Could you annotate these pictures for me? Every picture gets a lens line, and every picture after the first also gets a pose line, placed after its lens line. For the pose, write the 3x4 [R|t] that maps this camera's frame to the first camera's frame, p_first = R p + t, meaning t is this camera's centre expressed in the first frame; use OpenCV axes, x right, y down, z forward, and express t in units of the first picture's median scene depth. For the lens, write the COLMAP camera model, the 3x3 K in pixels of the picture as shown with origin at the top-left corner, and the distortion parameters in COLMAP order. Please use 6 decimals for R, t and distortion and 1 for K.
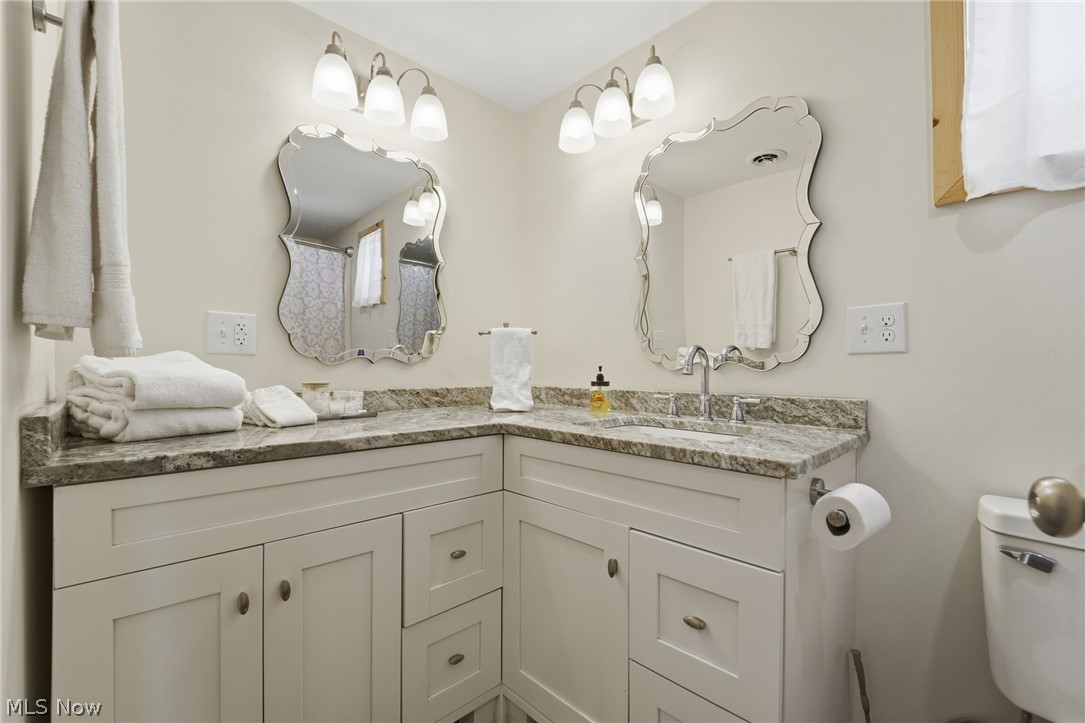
lens RADIAL K [[448.4, 0, 546.2], [0, 448.4, 365.3], [0, 0, 1]] dist [-0.024617, -0.000054]
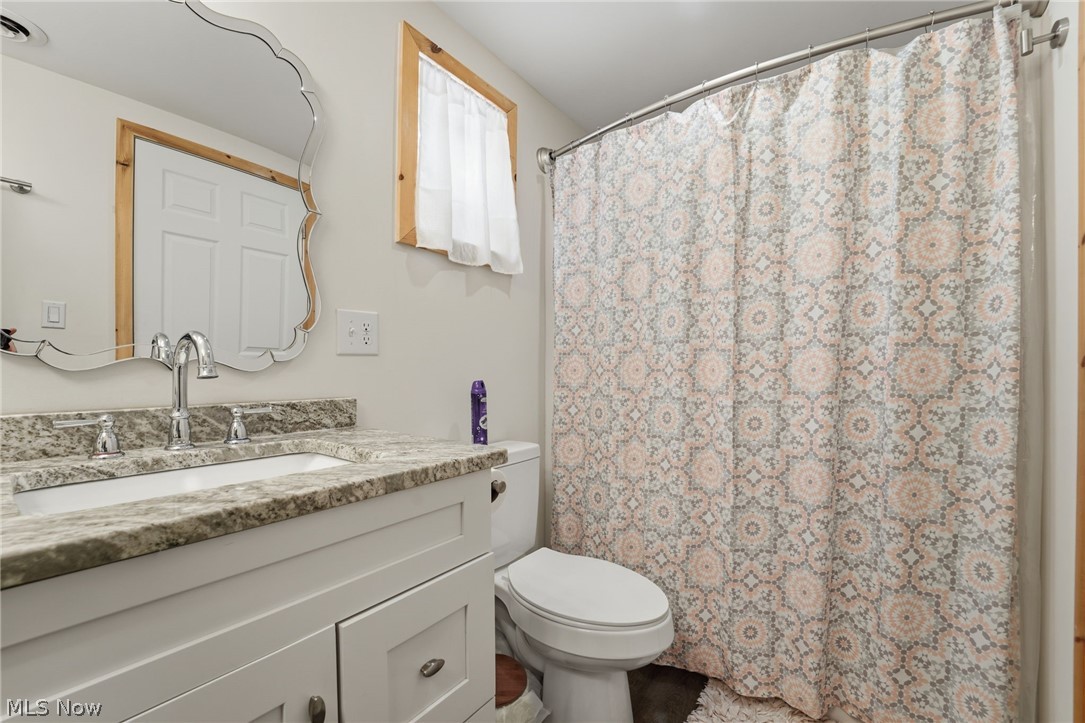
lens RADIAL K [[448.4, 0, 546.1], [0, 448.4, 368.6], [0, 0, 1]] dist [-0.024617, -0.000054]
pose [[-0.172718, -0.005051, 0.984958, -0.428672], [-0.014937, 0.999885, 0.002508, -0.002646], [-0.984858, -0.014280, -0.172773, 0.722308]]
